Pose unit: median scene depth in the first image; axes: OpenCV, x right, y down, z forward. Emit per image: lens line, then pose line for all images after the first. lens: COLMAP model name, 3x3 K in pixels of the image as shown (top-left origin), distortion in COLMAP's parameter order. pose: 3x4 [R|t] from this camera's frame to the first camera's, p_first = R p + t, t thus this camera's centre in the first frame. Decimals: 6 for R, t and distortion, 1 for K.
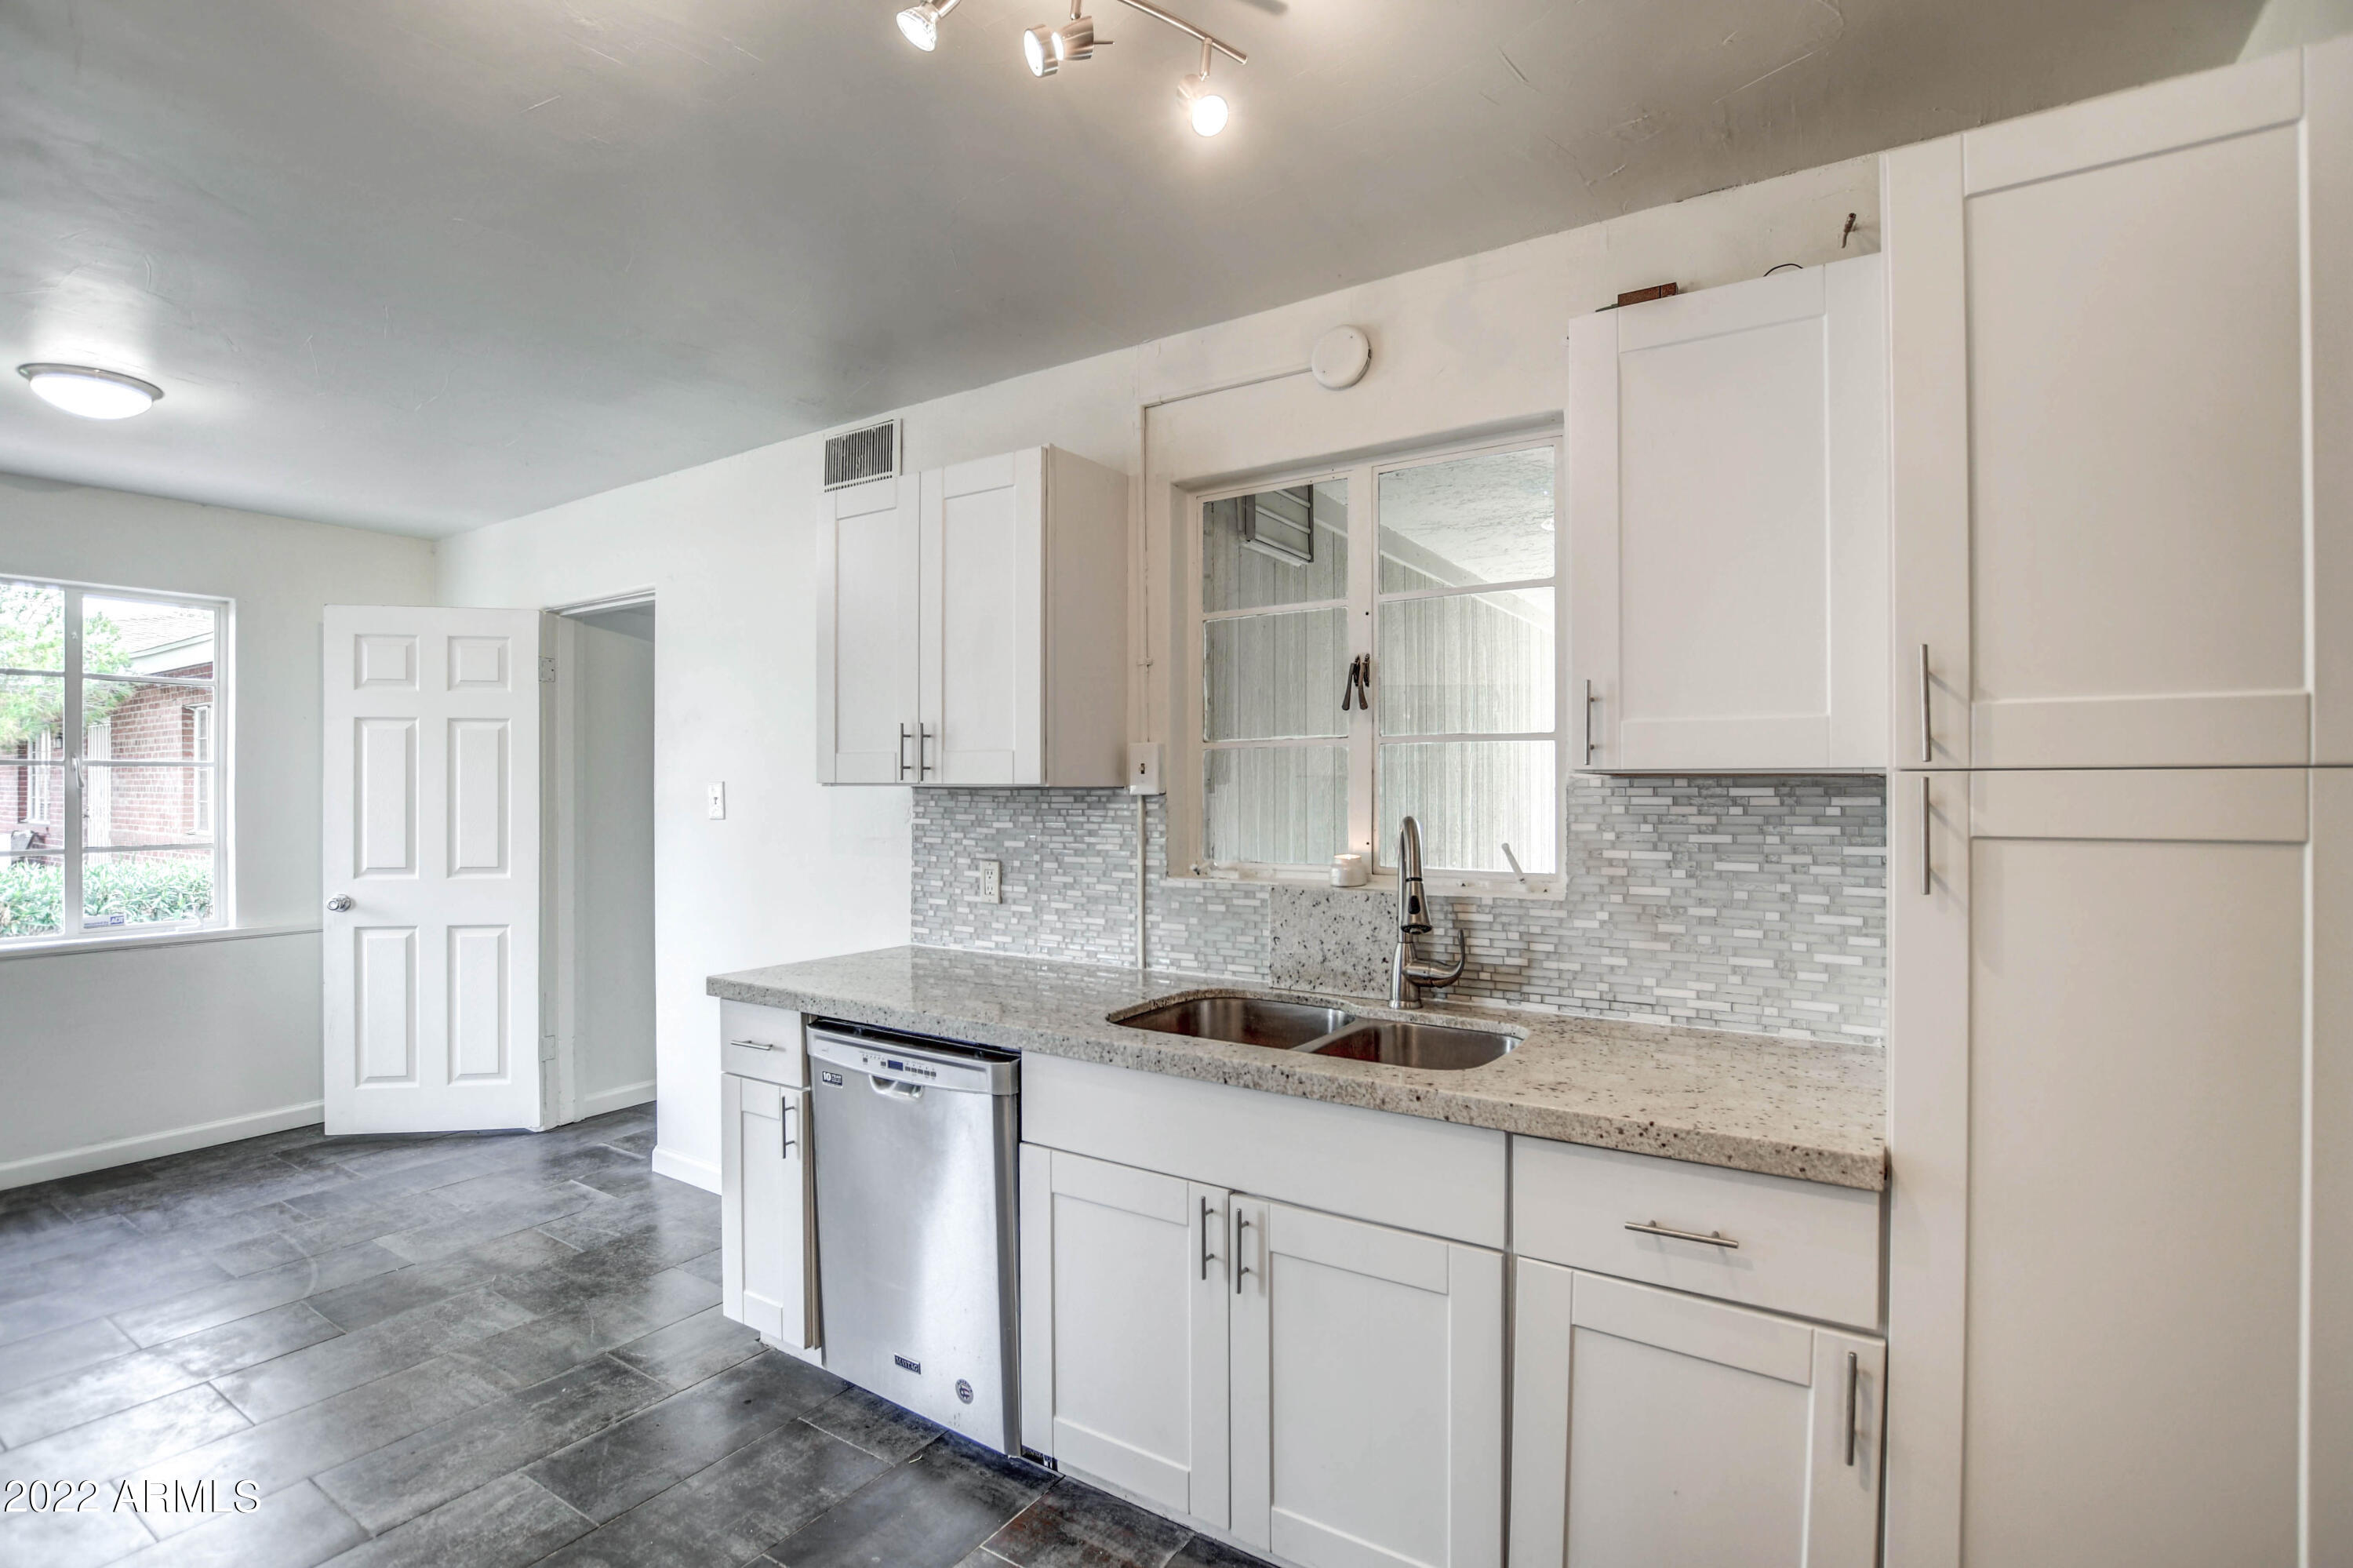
lens RADIAL K [[1118.5, 0, 1187.5], [0, 1118.5, 787.5], [0, 0, 1]] dist [-0.035655, 0.004536]
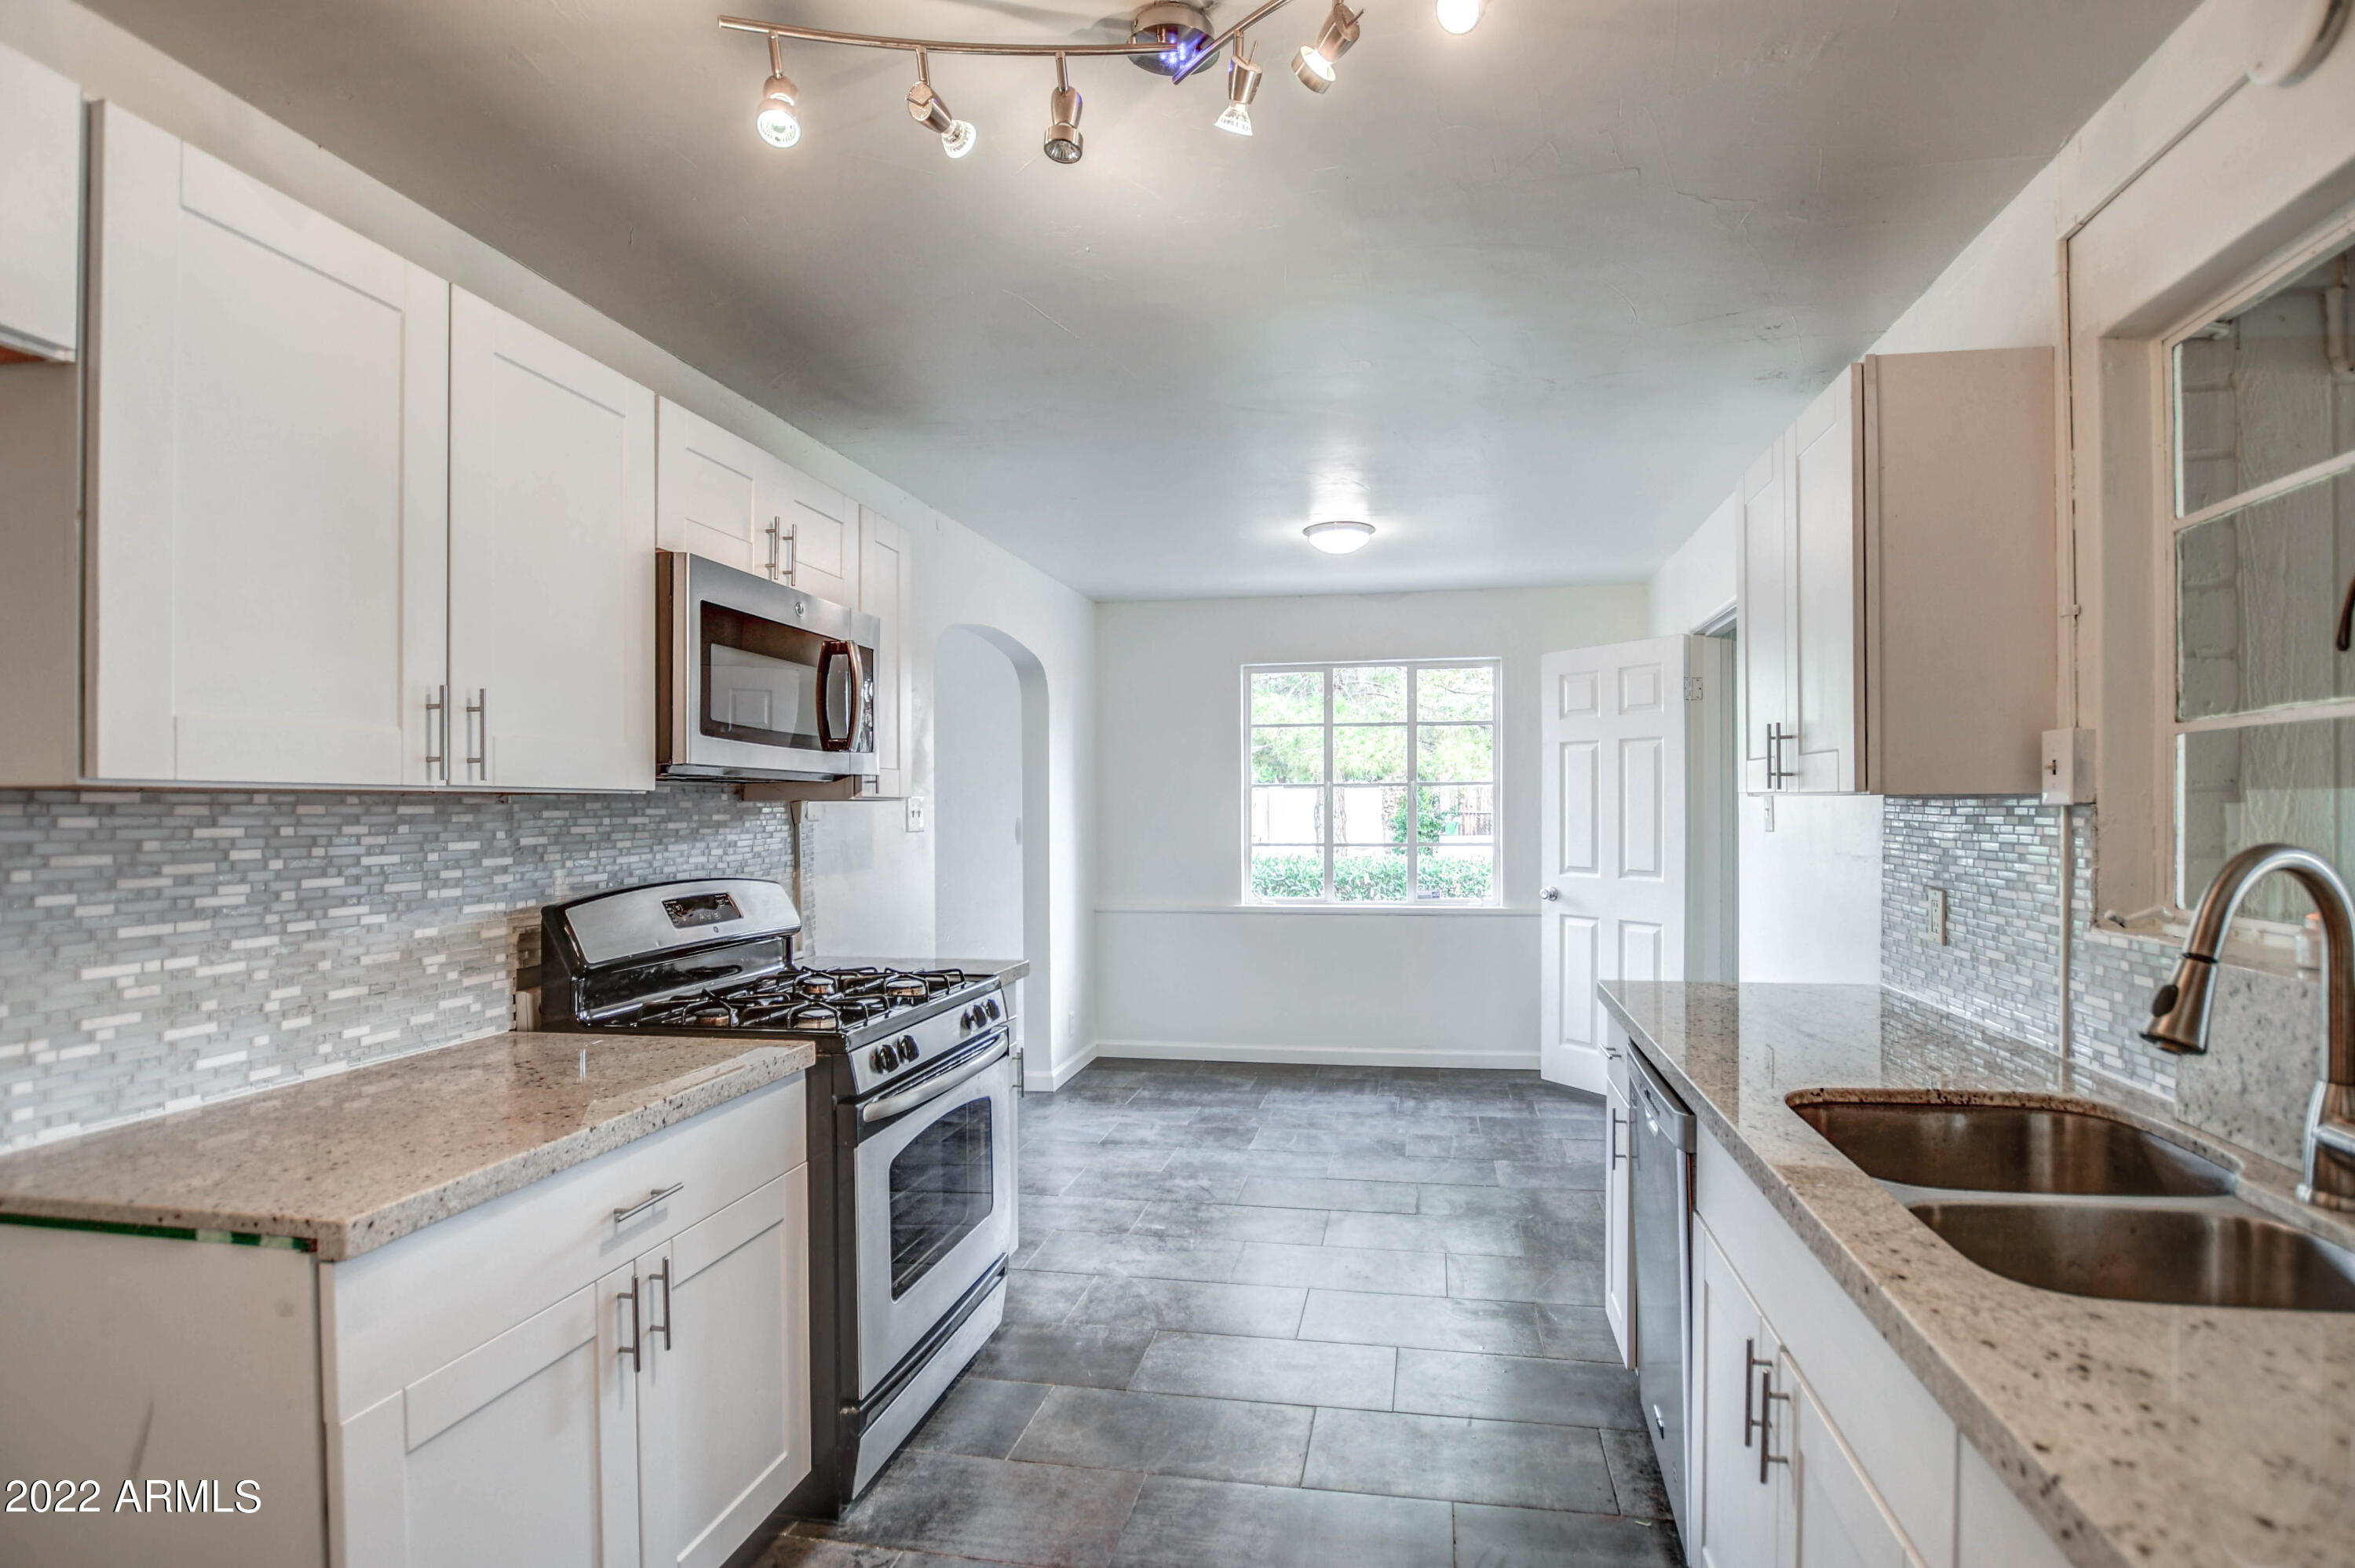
lens RADIAL K [[1084.3, 0, 1165.6], [0, 1084.3, 811.5], [0, 0, 1]] dist [-0.027127, 0.000146]
pose [[0.398068, 0.005493, -0.917340, 0.321275], [0.003964, 0.999962, 0.007708, 0.003035], [0.917347, -0.006704, 0.398031, 0.219600]]
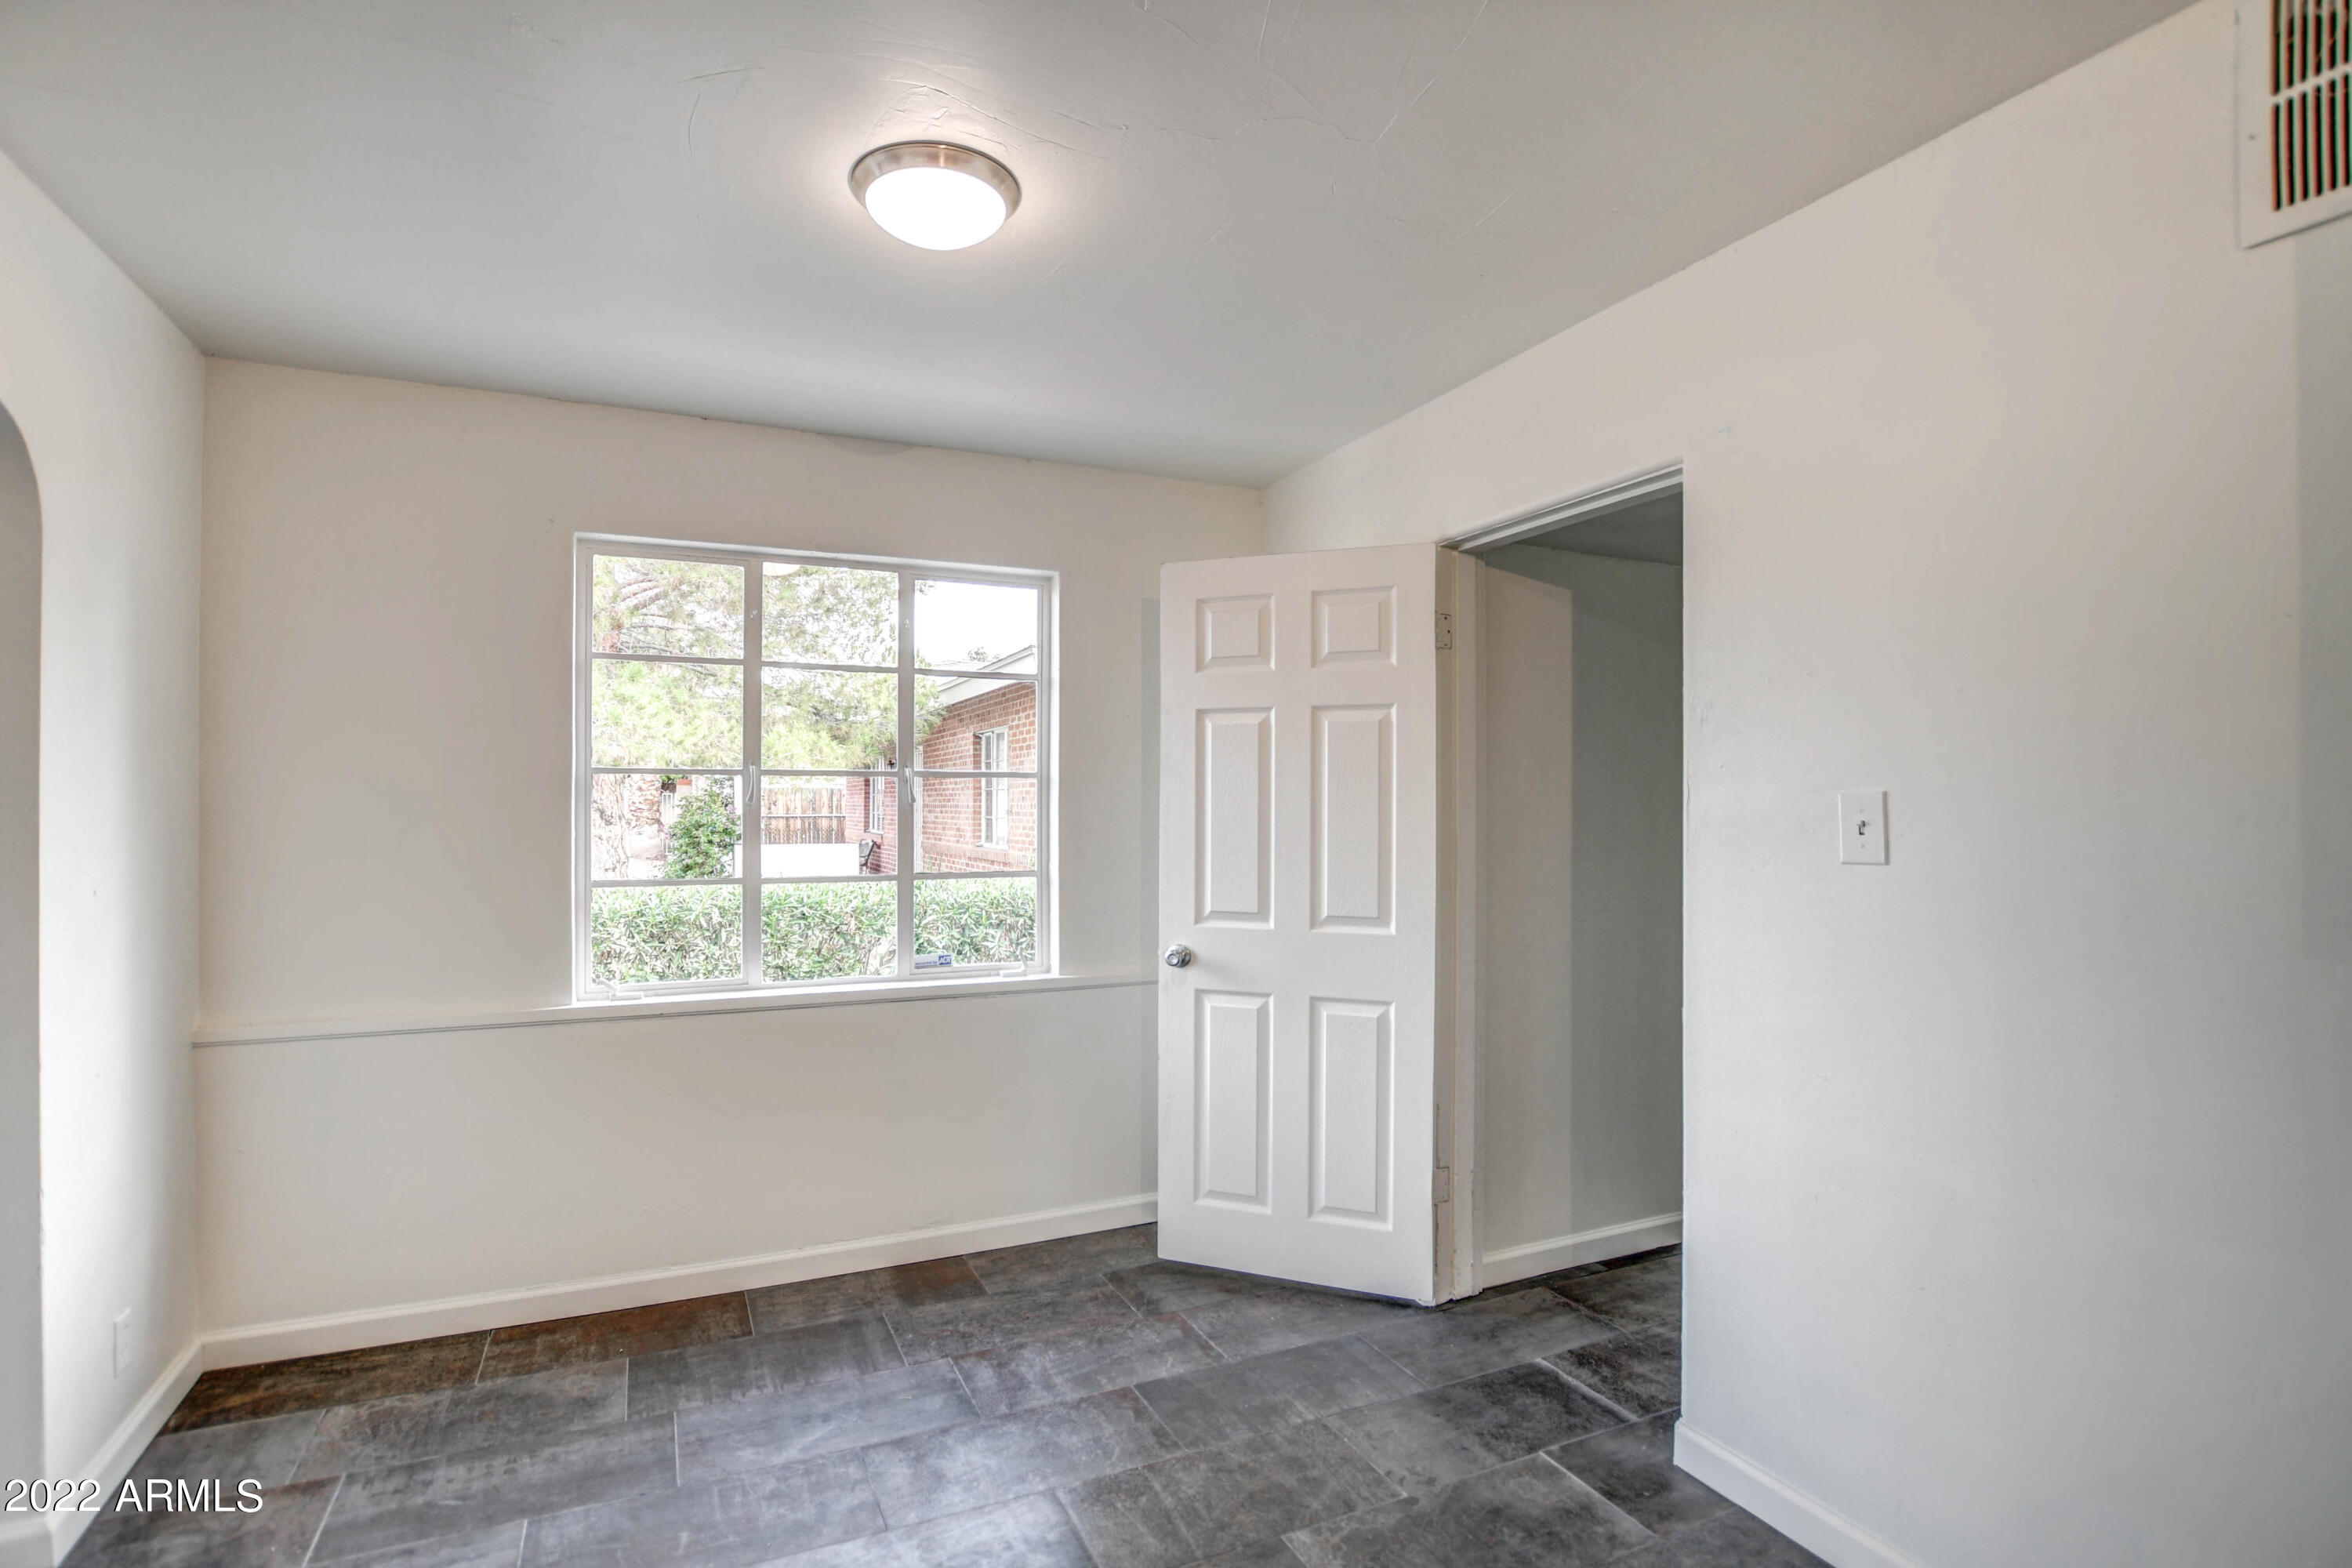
lens RADIAL K [[1234.4, 0, 1302.8], [0, 1234.4, 805.8], [0, 0, 1]] dist [-0.026278, 0.000168]
pose [[0.885638, 0.002889, -0.464366, -0.566814], [-0.003454, 0.999994, -0.000366, 0.003591], [0.464363, 0.001928, 0.885643, 0.535070]]
